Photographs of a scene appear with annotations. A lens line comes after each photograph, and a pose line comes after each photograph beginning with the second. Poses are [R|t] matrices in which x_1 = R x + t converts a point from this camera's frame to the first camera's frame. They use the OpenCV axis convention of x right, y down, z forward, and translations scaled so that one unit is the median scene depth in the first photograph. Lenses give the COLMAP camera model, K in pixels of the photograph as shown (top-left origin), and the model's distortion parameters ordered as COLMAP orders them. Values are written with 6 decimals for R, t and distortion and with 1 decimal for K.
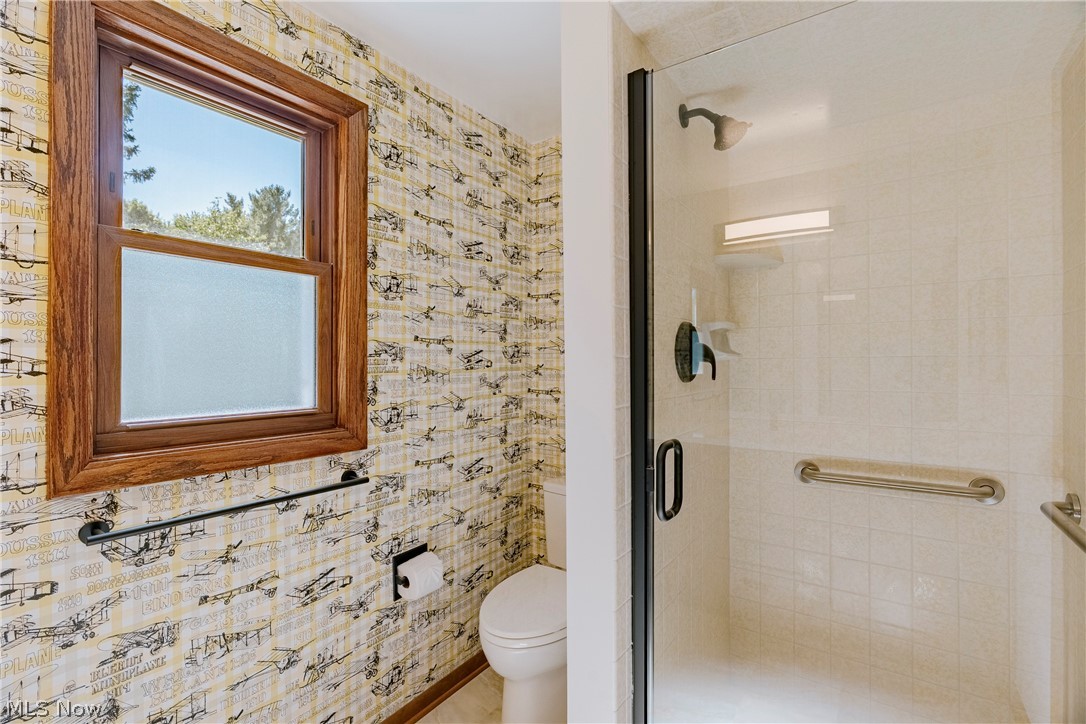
lens RADIAL K [[495.9, 0, 545.6], [0, 495.9, 360.5], [0, 0, 1]] dist [-0.002875, 0.000244]
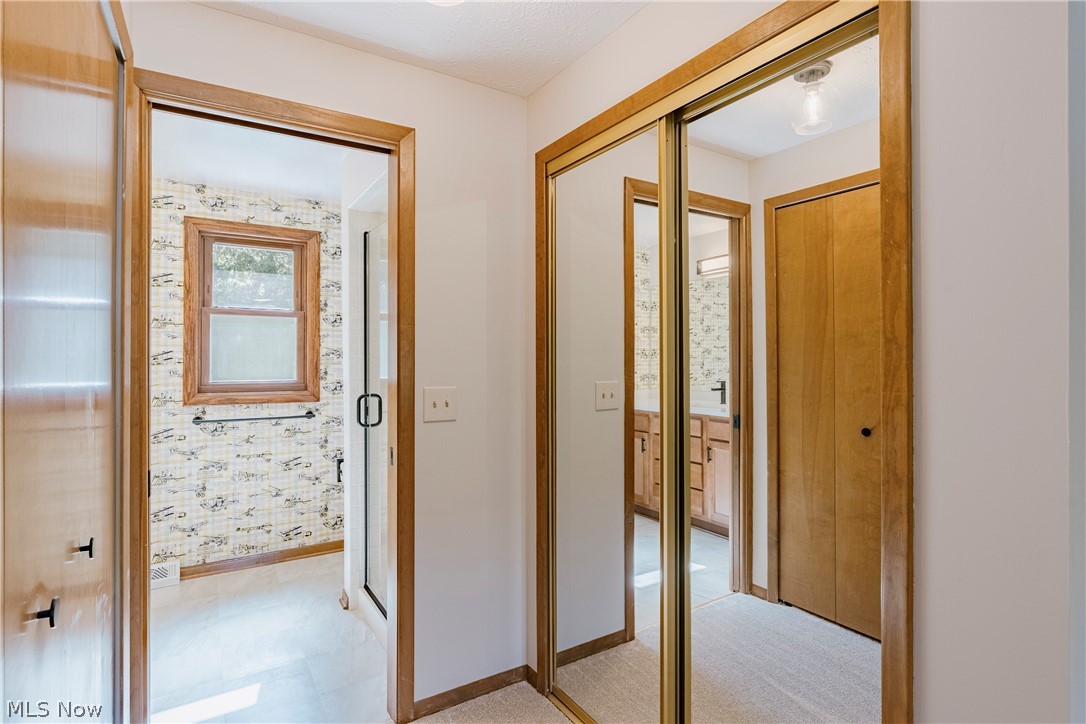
lens RADIAL K [[538.7, 0, 543.4], [0, 538.7, 355.1], [0, 0, 1]] dist [-0.001227, -0.000516]
pose [[0.926786, -0.001207, -0.375587, 1.592893], [-0.000010, 0.999995, -0.003238, -0.005849], [0.375589, 0.003005, 0.926782, -0.841612]]
